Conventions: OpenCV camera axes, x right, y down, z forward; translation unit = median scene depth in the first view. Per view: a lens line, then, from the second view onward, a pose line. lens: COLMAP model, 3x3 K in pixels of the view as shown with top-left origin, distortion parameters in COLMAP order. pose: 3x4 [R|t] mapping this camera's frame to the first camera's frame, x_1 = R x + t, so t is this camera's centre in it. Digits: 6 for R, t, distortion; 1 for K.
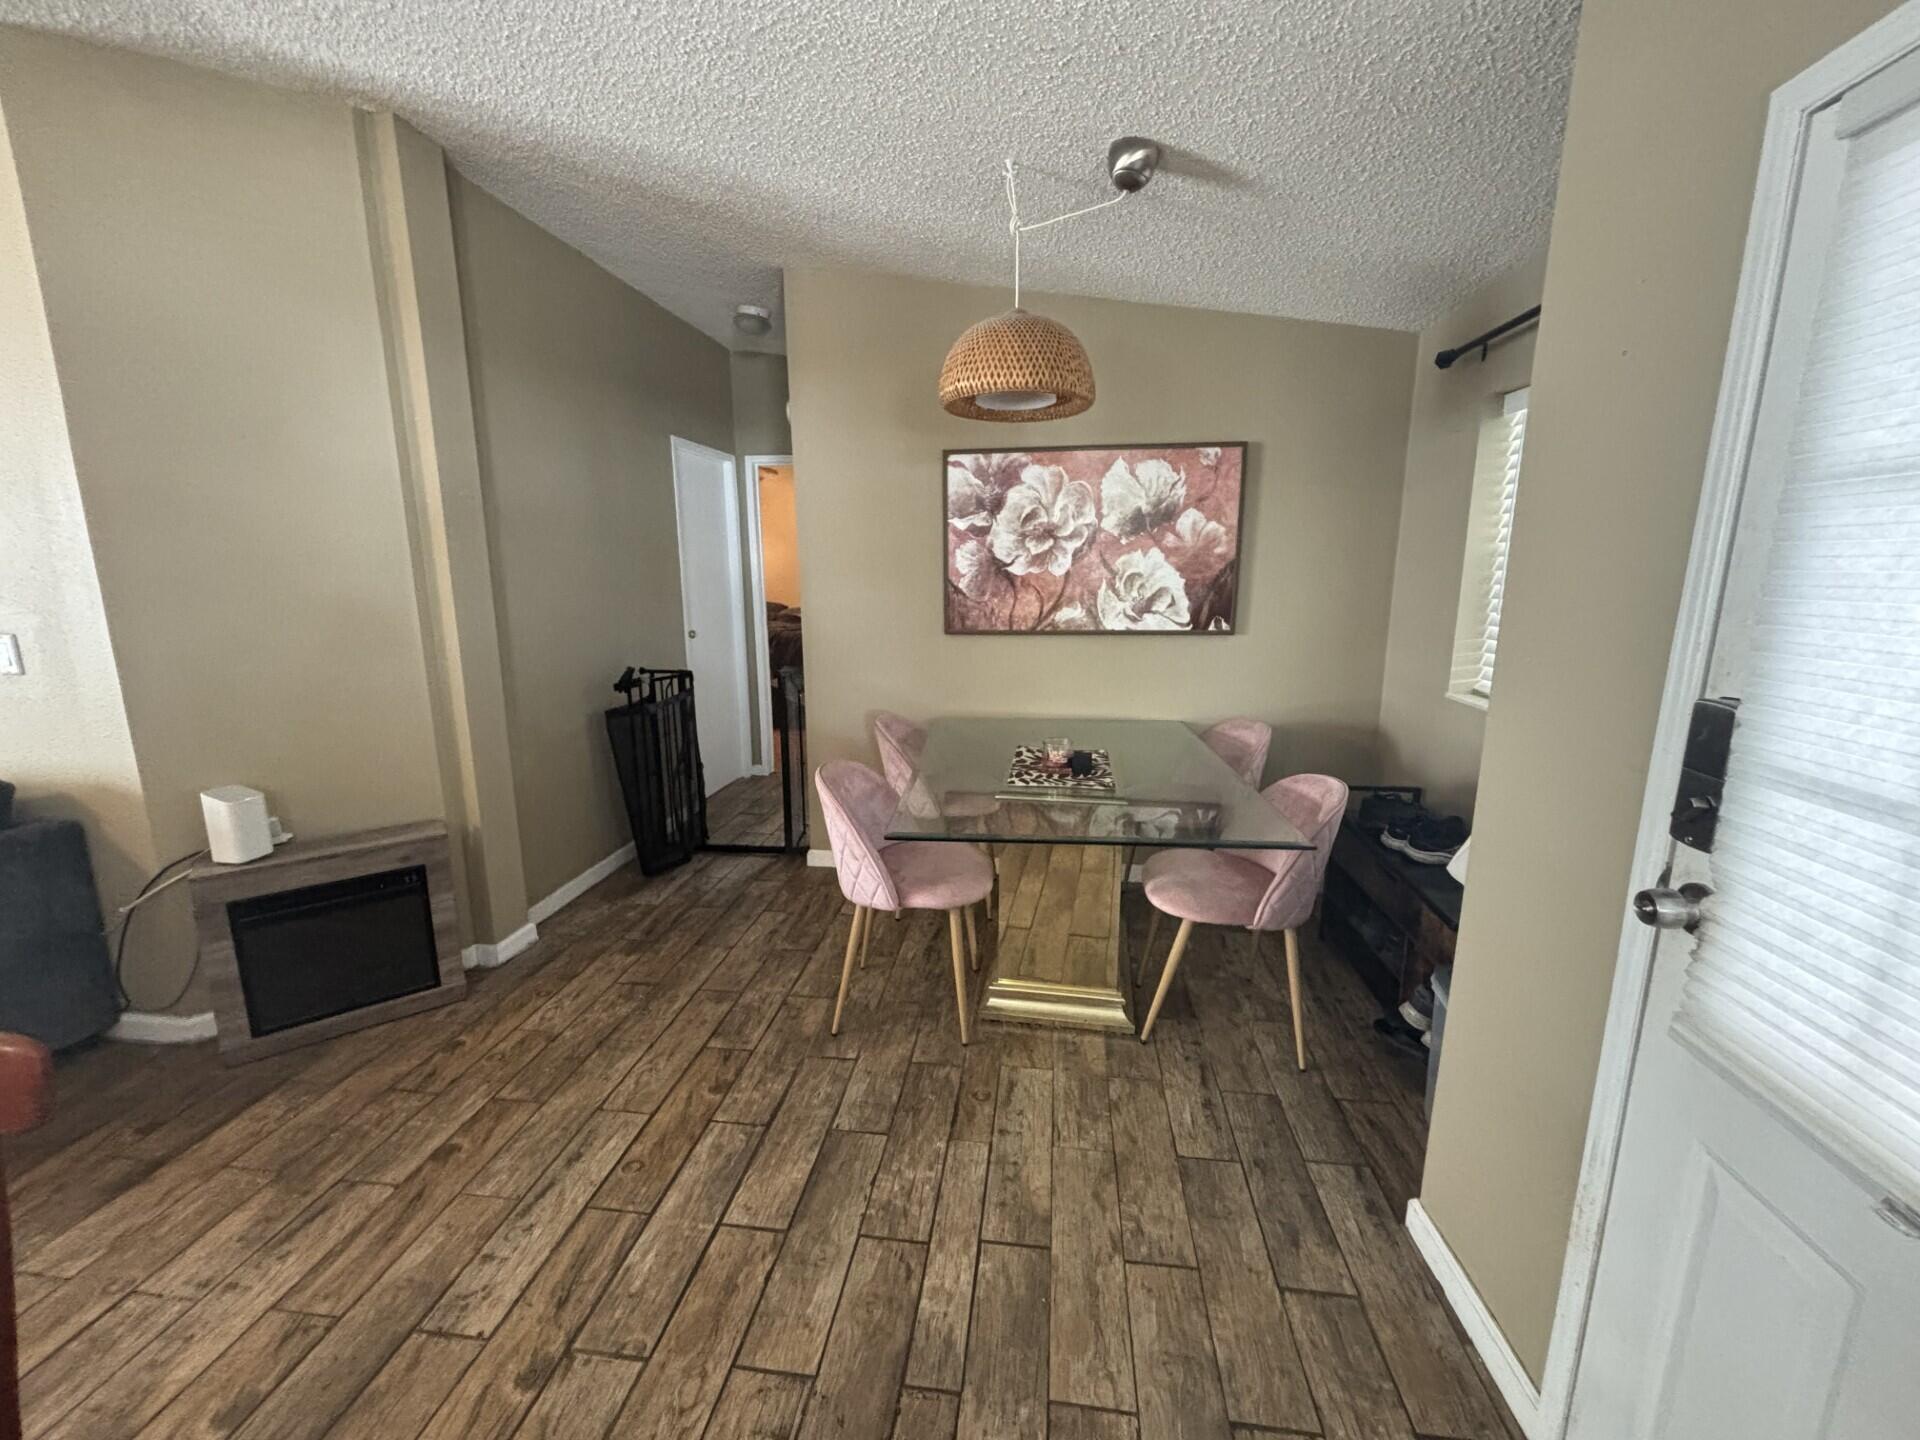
lens RADIAL K [[783.9, 0, 958.3], [0, 783.9, 718.8], [0, 0, 1]] dist [0.008370, -0.000853]
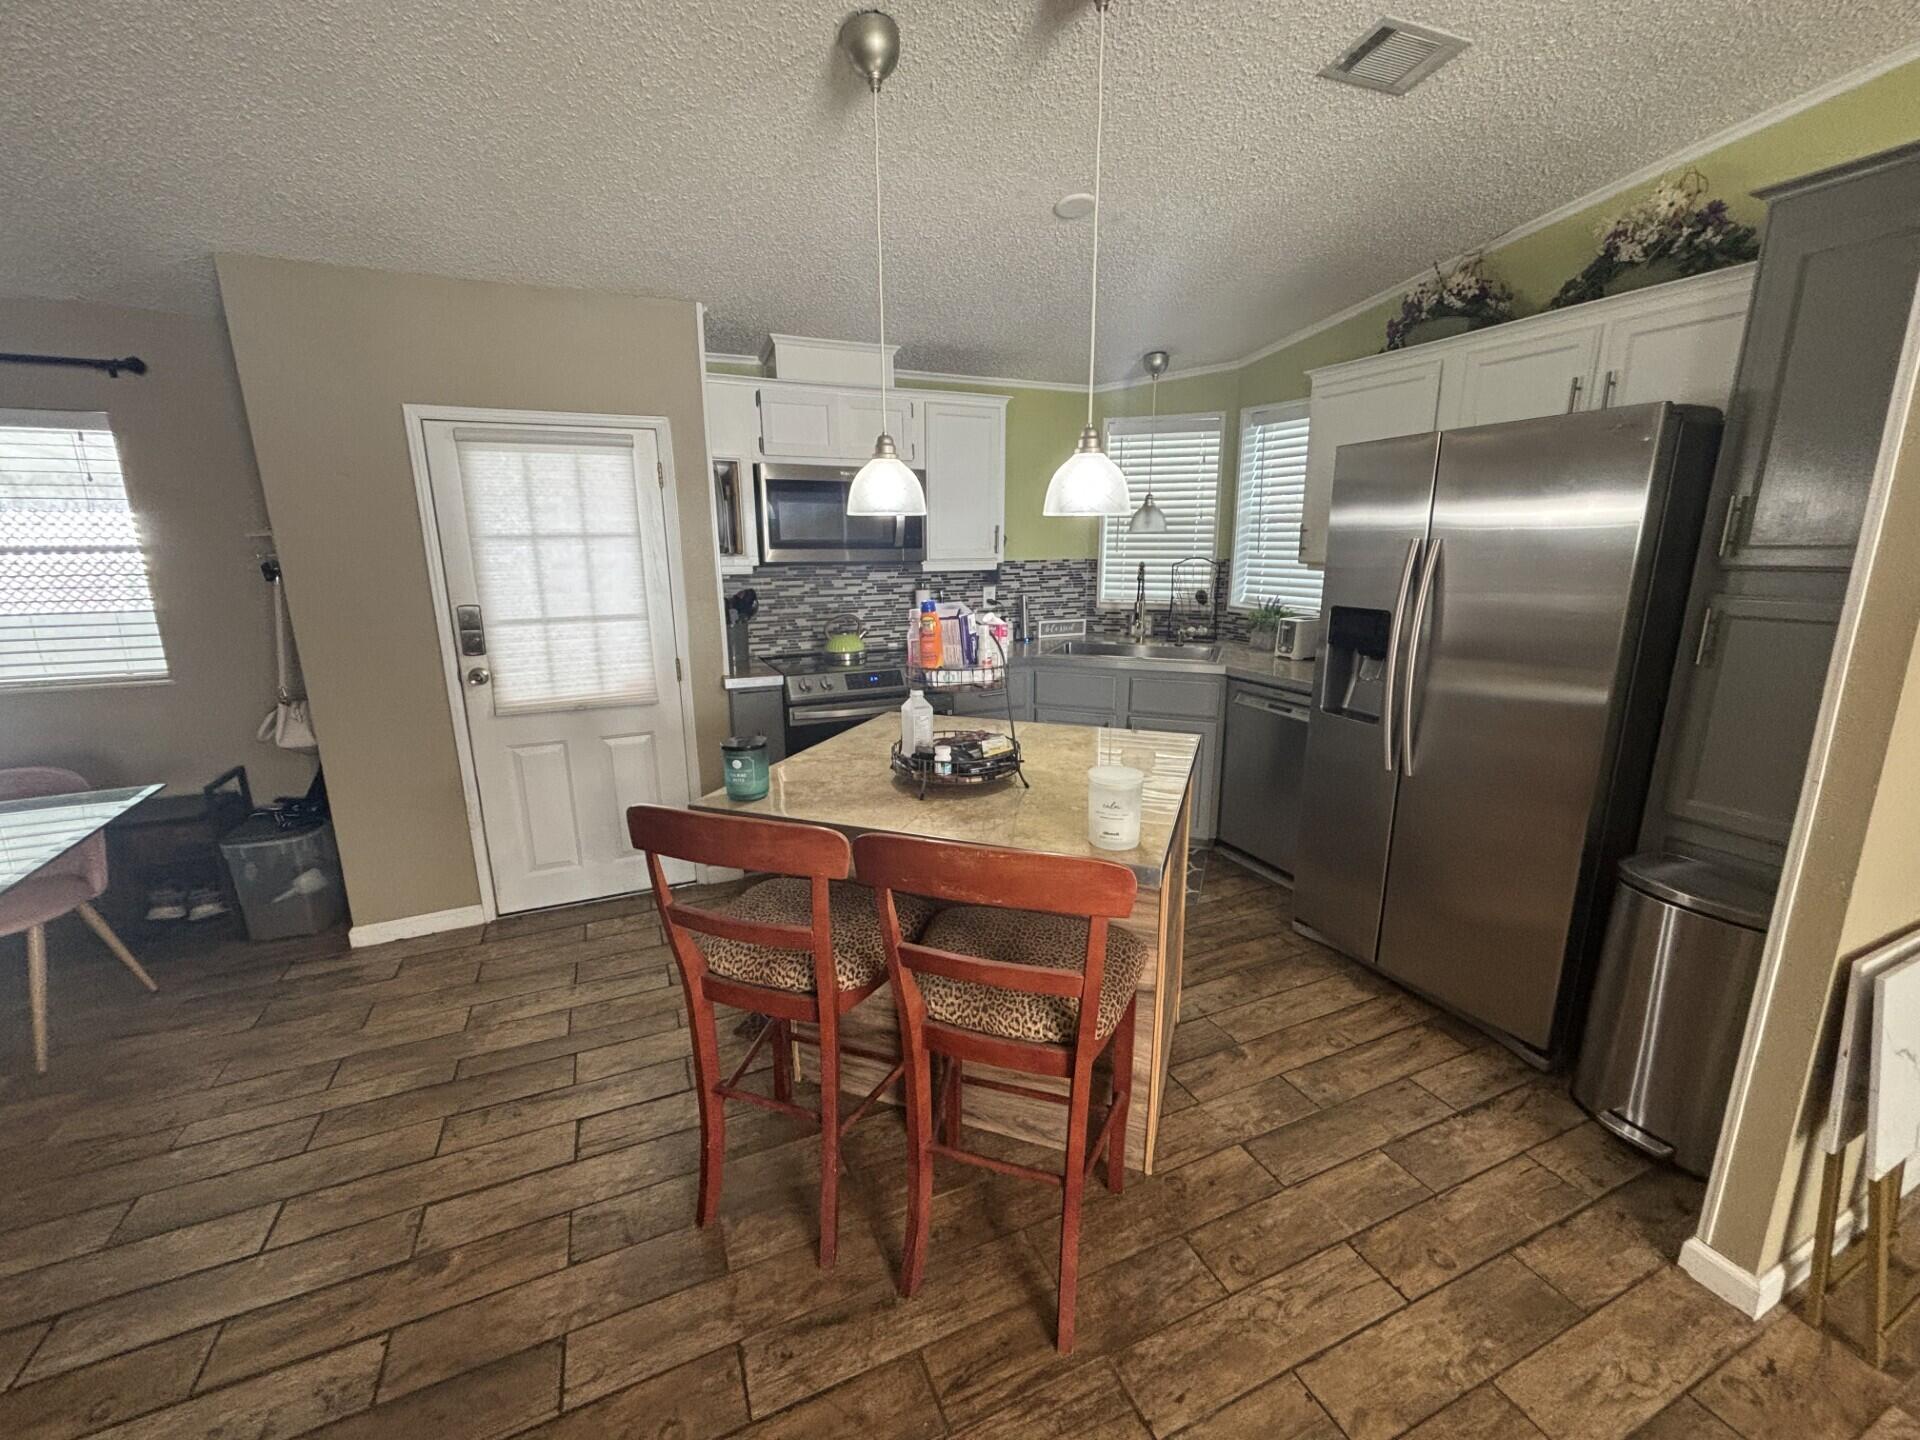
lens RADIAL K [[783.9, 0, 955.4], [0, 783.9, 716.4], [0, 0, 1]] dist [0.008370, -0.000853]
pose [[-0.525714, -0.183121, 0.830717, -2.573446], [0.182673, 0.929470, 0.320493, -0.252000], [-0.830816, 0.320237, -0.455185, 0.898356]]
